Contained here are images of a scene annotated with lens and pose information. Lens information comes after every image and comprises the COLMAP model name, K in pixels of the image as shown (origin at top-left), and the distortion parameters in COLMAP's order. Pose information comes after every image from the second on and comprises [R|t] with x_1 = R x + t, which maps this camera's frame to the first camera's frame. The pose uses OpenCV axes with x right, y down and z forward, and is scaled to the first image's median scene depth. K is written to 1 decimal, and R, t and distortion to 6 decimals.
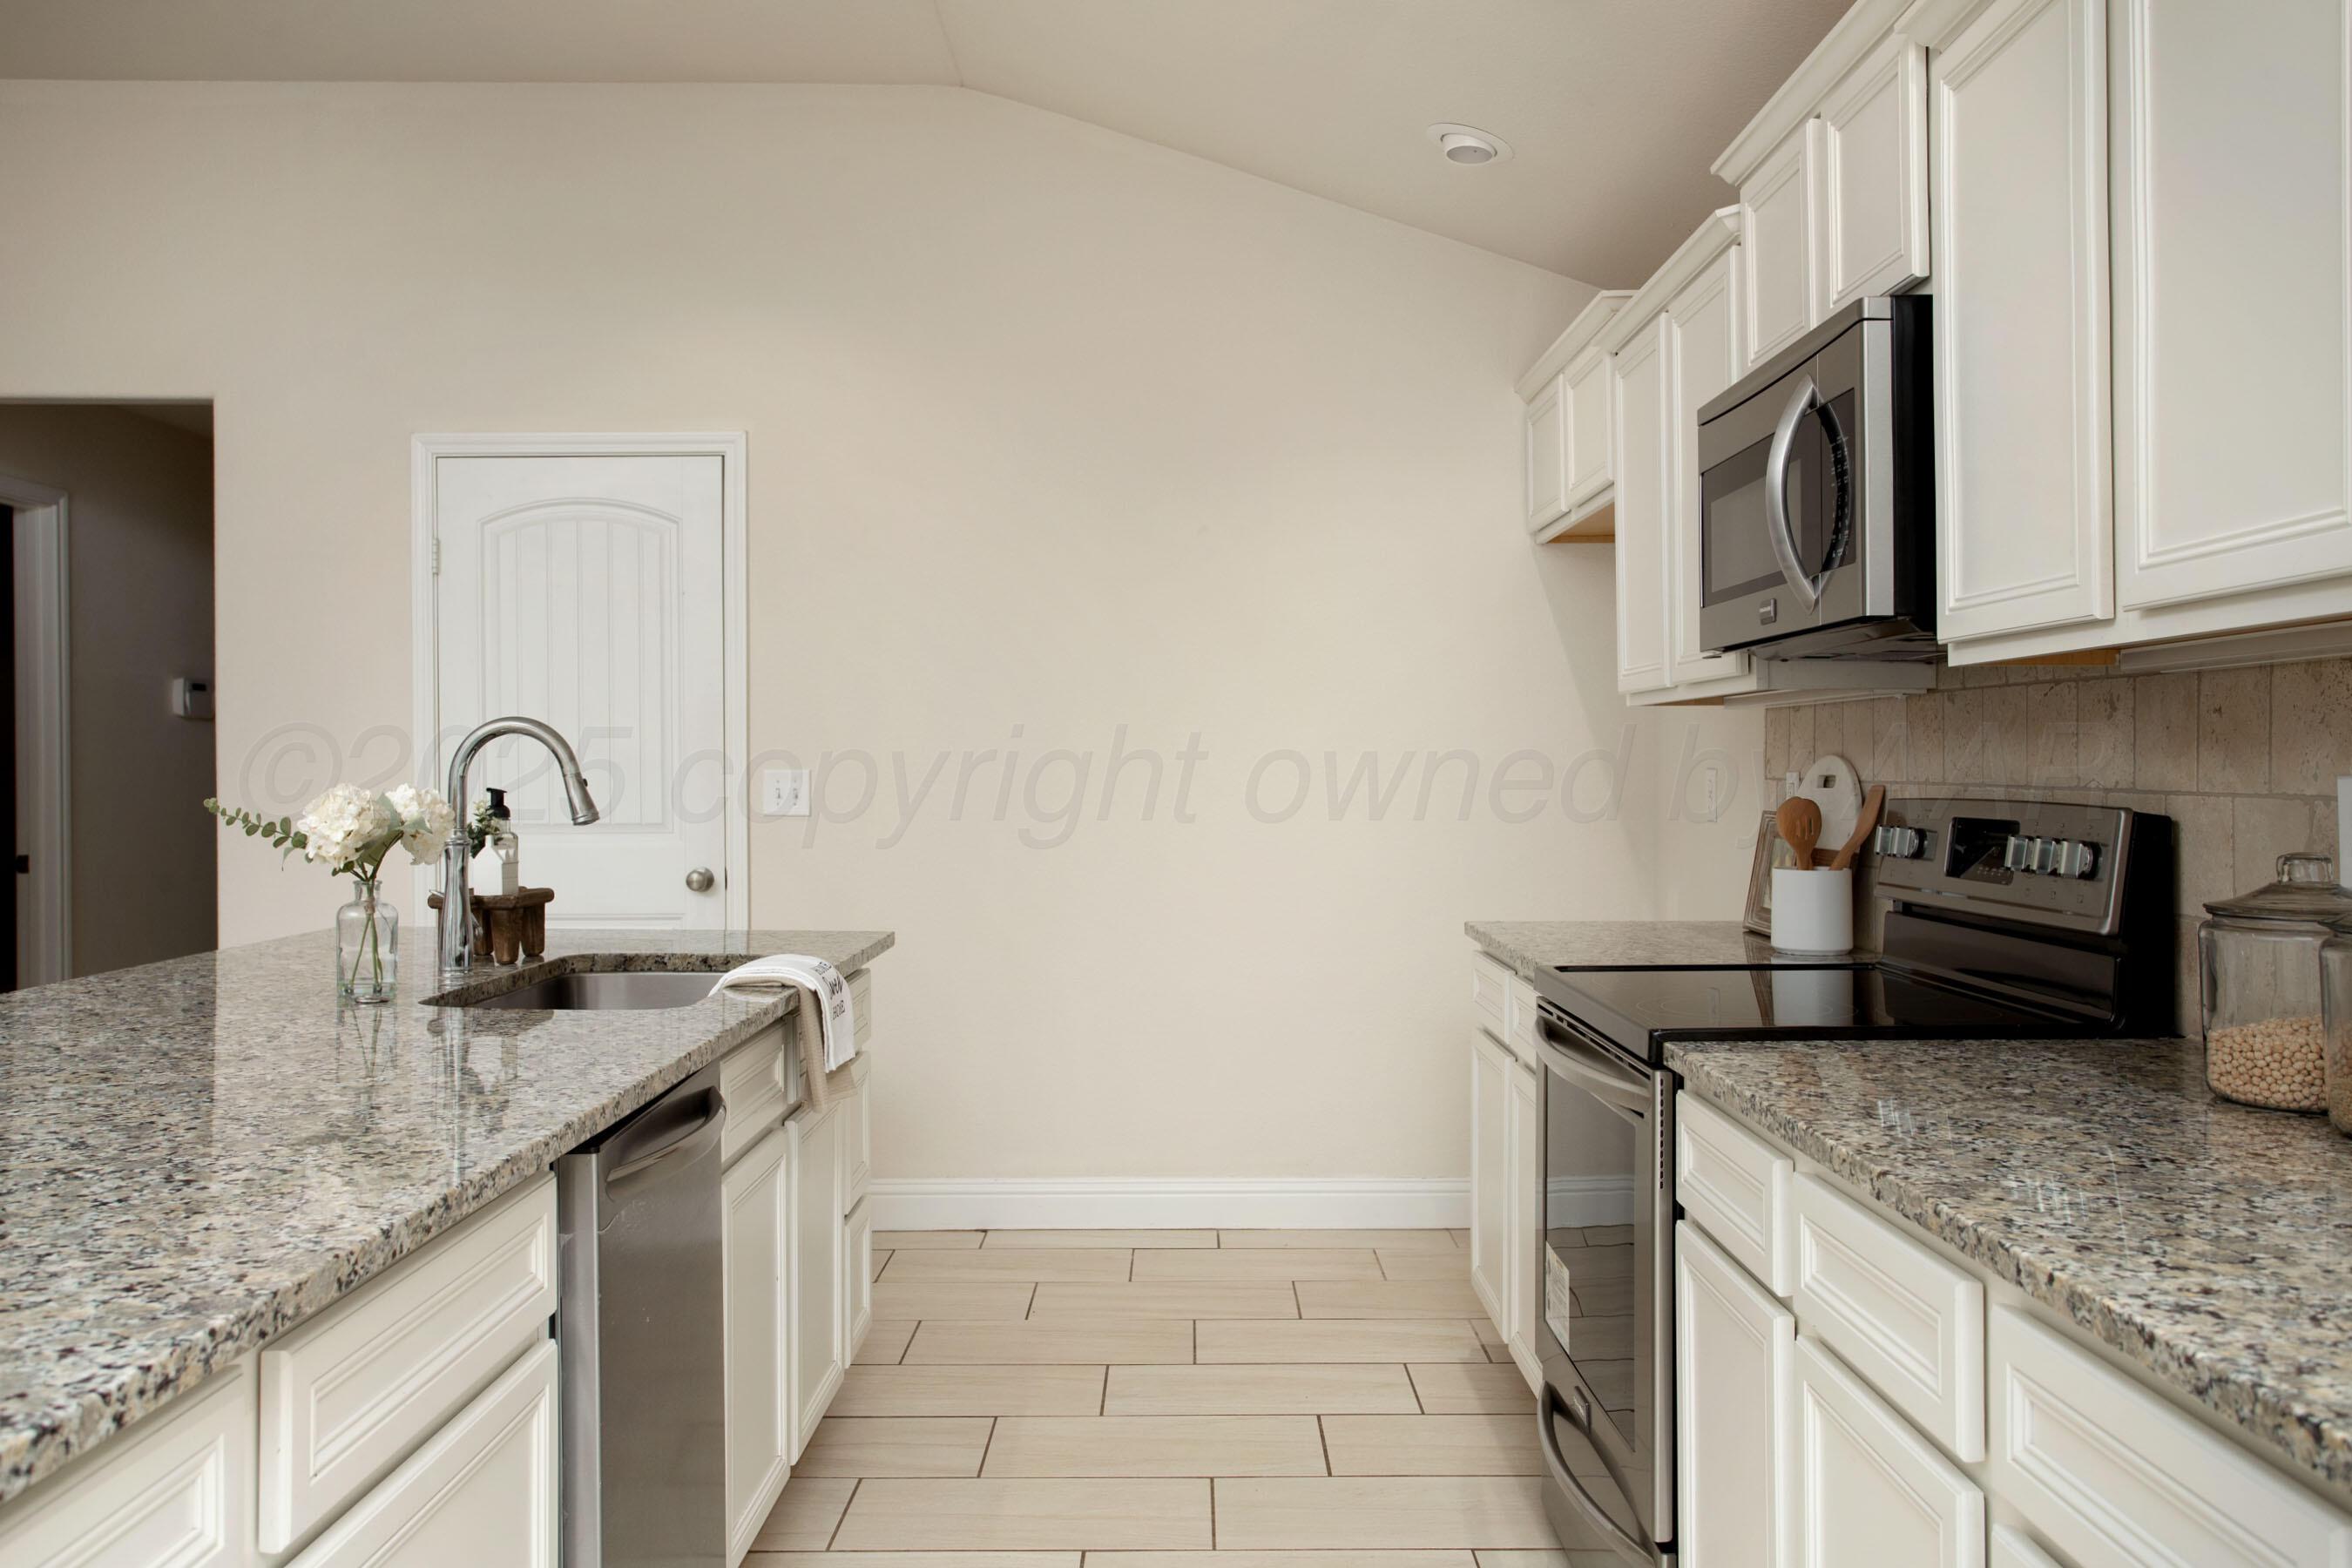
lens RADIAL K [[1869.1, 0, 1174.9], [0, 1869.1, 769.1], [0, 0, 1]] dist [-0.015544, -0.003468]
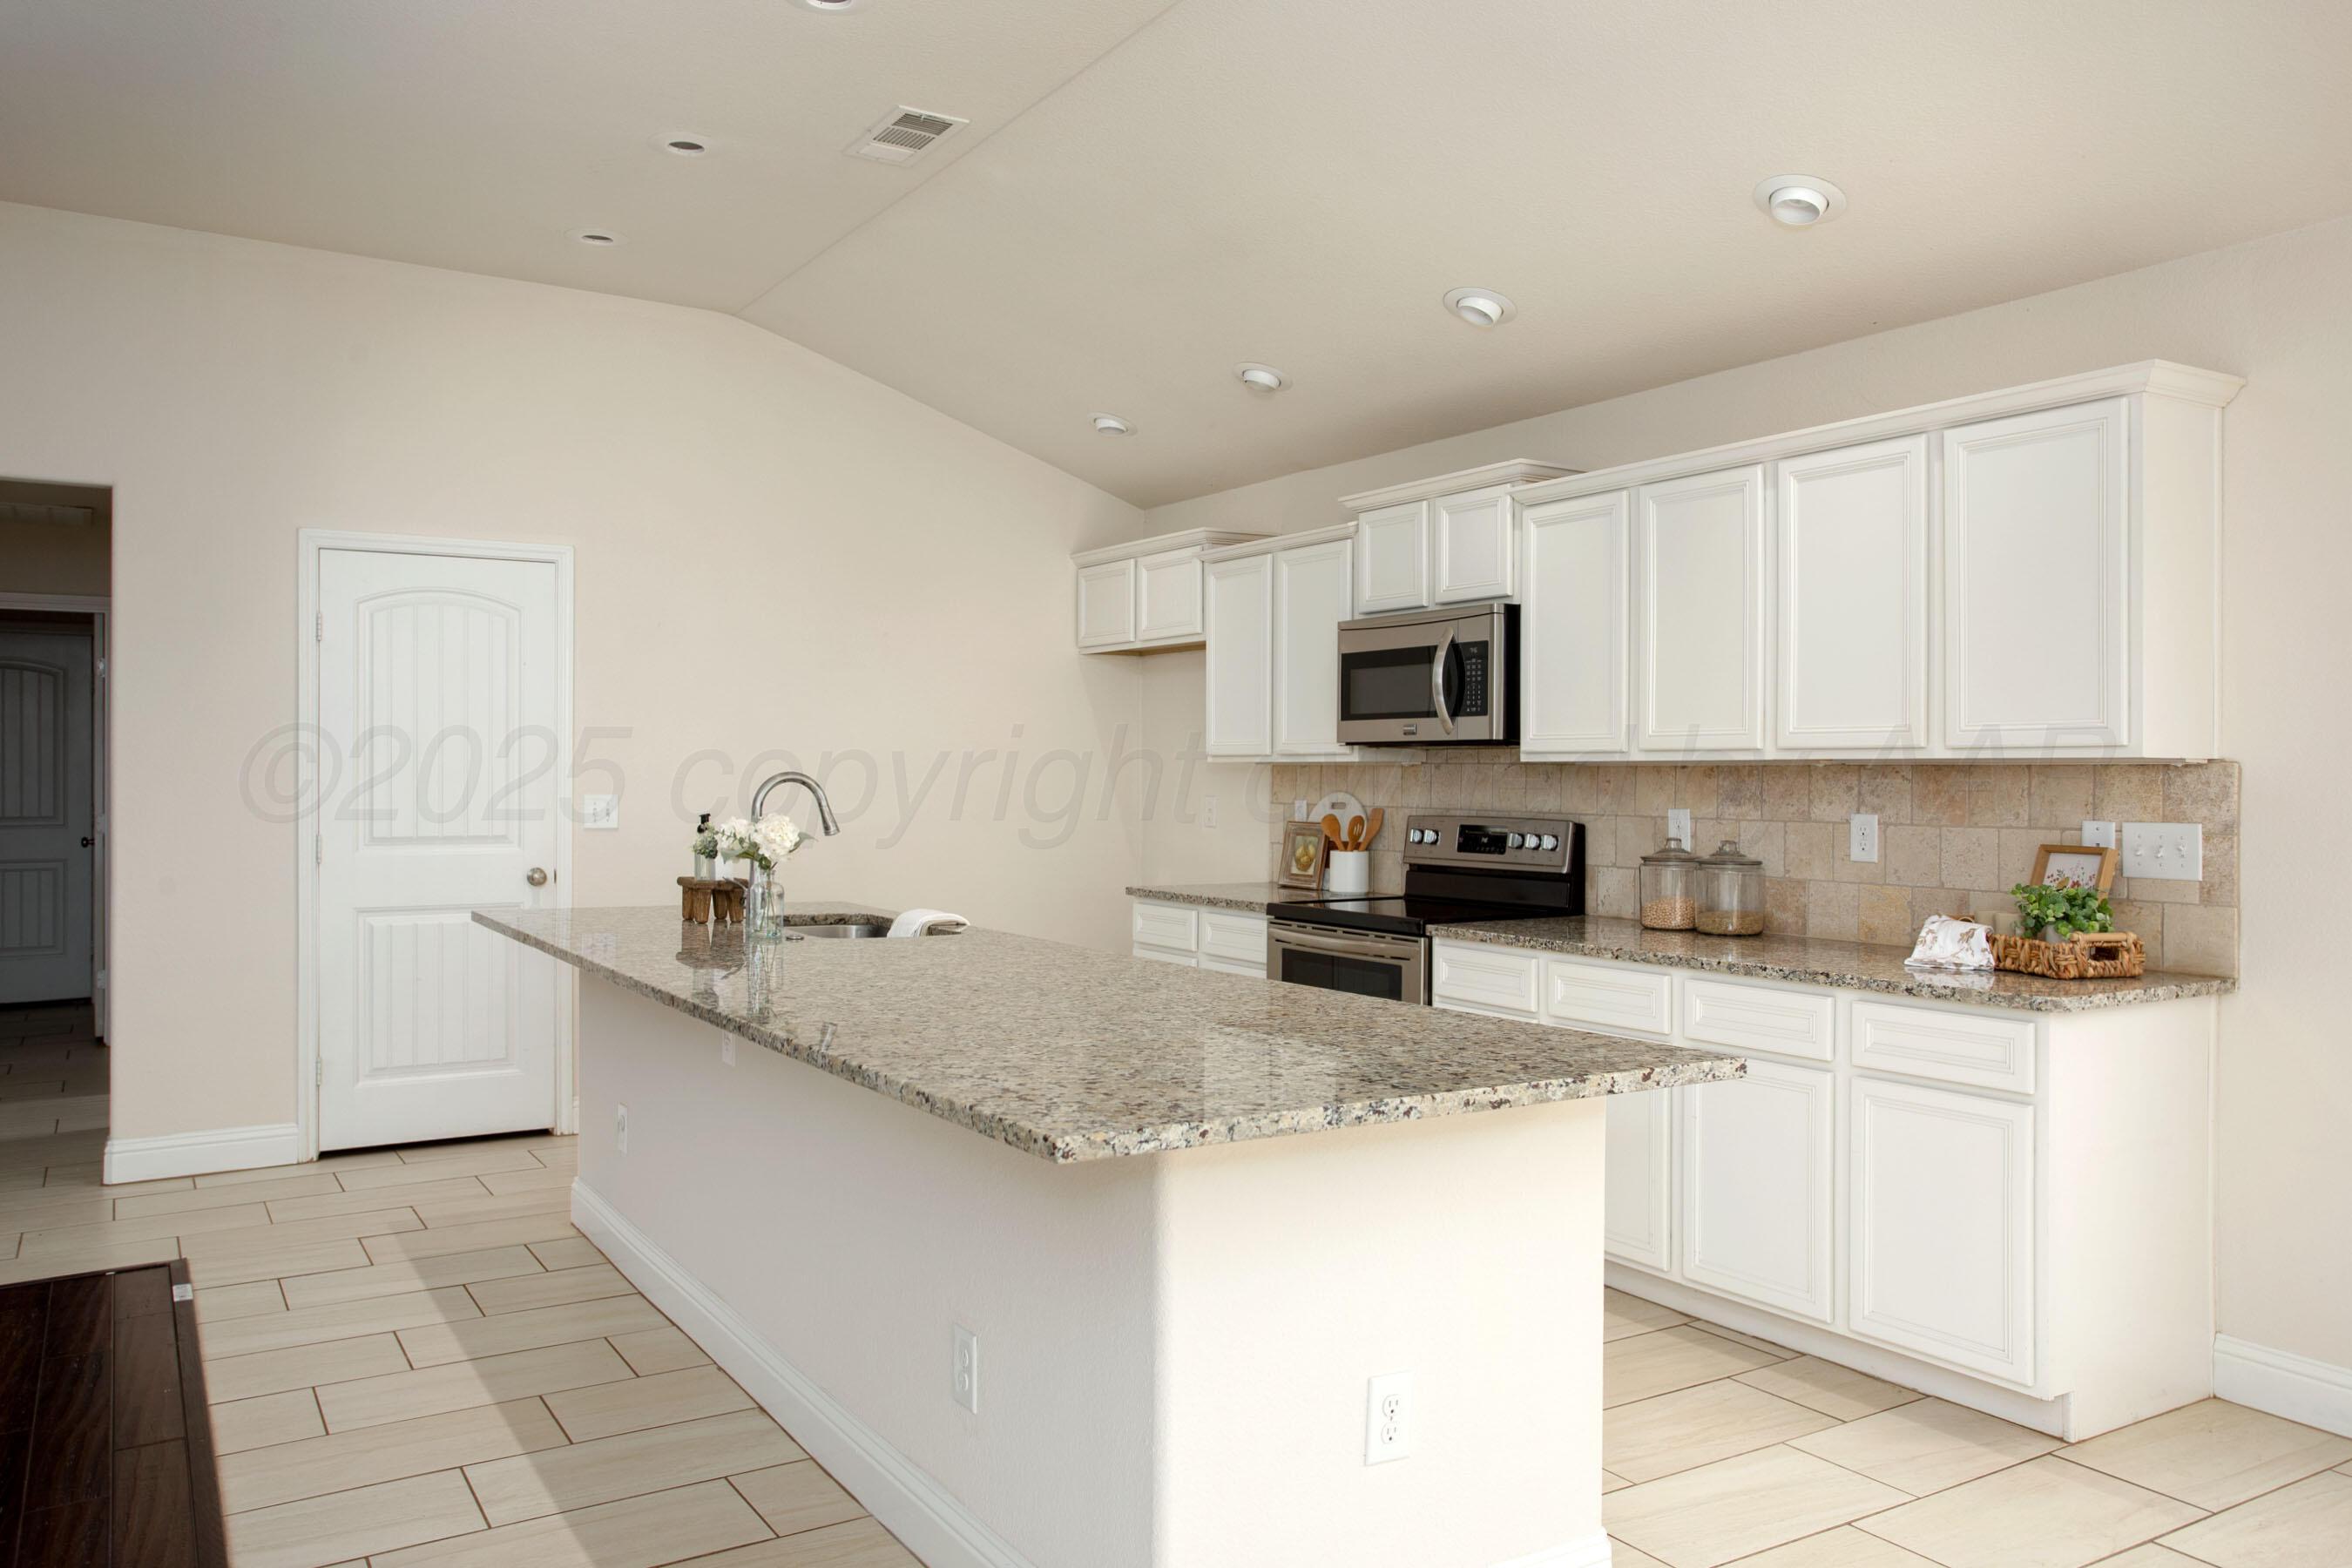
lens RADIAL K [[1716.0, 0, 1156.7], [0, 1716.0, 764.6], [0, 0, 1]] dist [0.012464, 0.005447]
pose [[0.857902, 0.009514, 0.513725, -0.965585], [-0.005589, 0.999942, -0.009186, -0.025142], [-0.513783, 0.005009, 0.857906, -0.559438]]
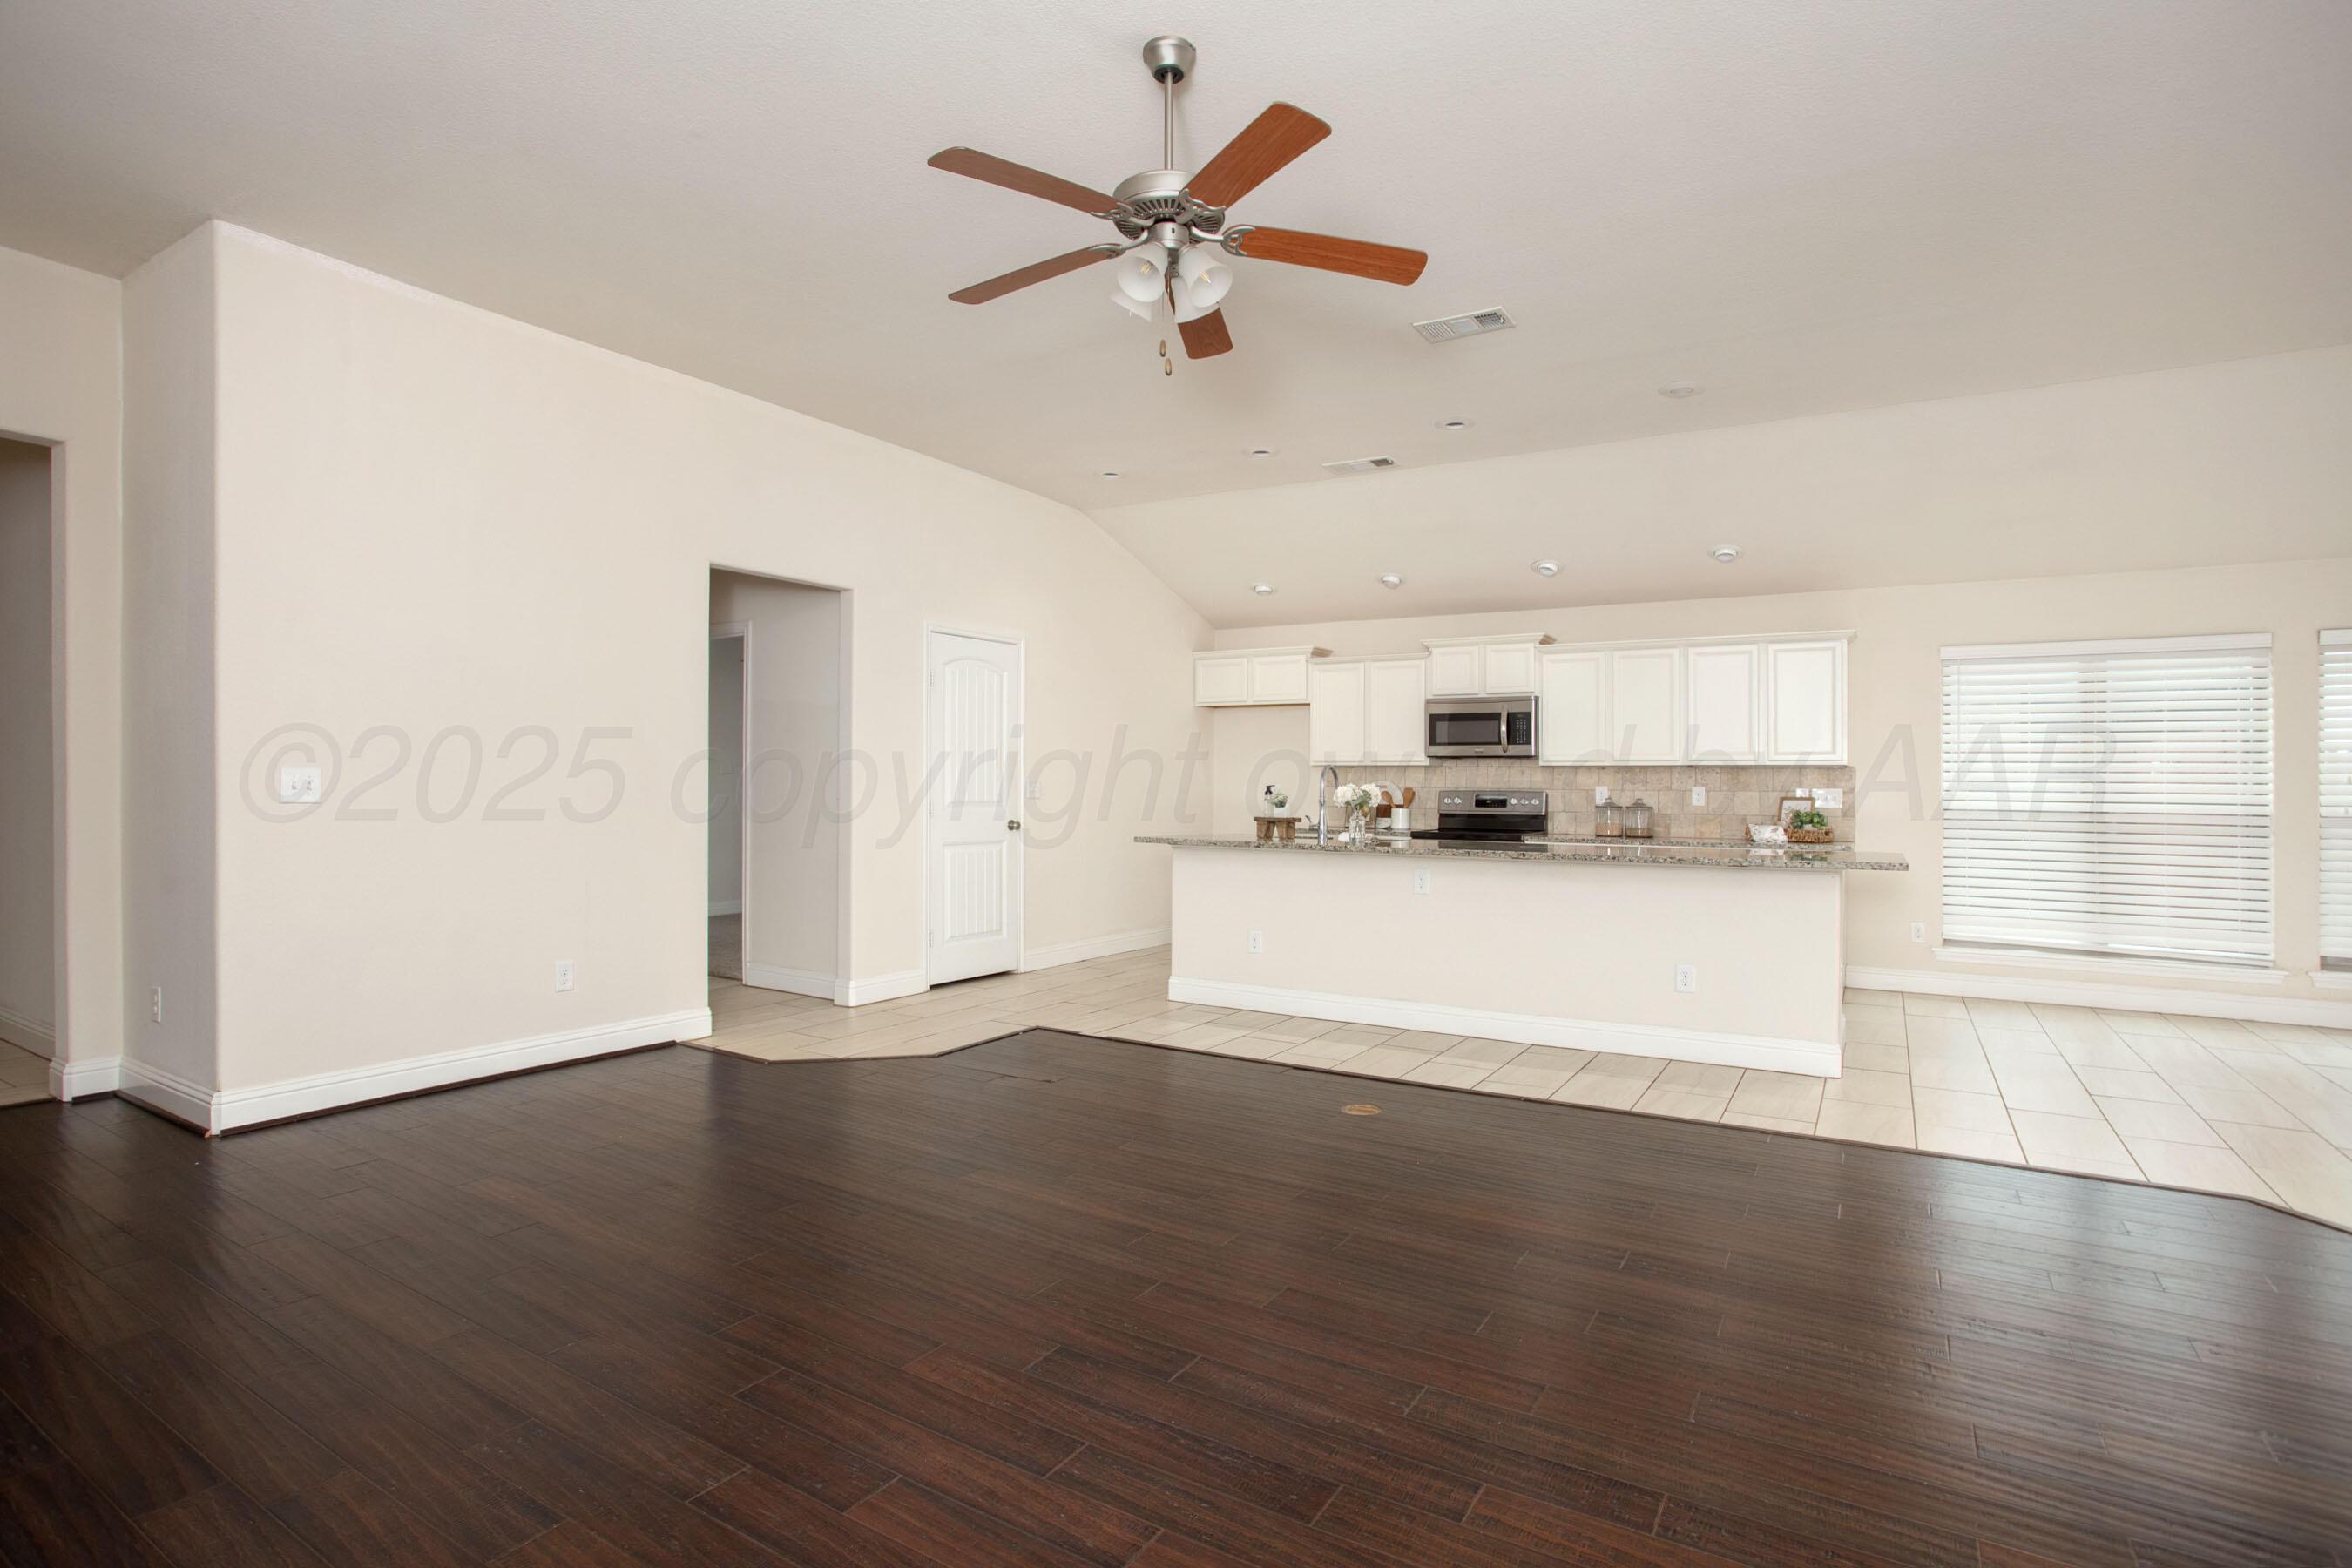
lens RADIAL K [[1194.1, 0, 1168.6], [0, 1194.1, 777.3], [0, 0, 1]] dist [-0.017144, 0.002665]
pose [[0.547104, 0.016170, 0.836908, -2.650471], [-0.008698, 0.999869, -0.013632, 0.030845], [-0.837019, 0.000179, 0.547173, 0.008575]]
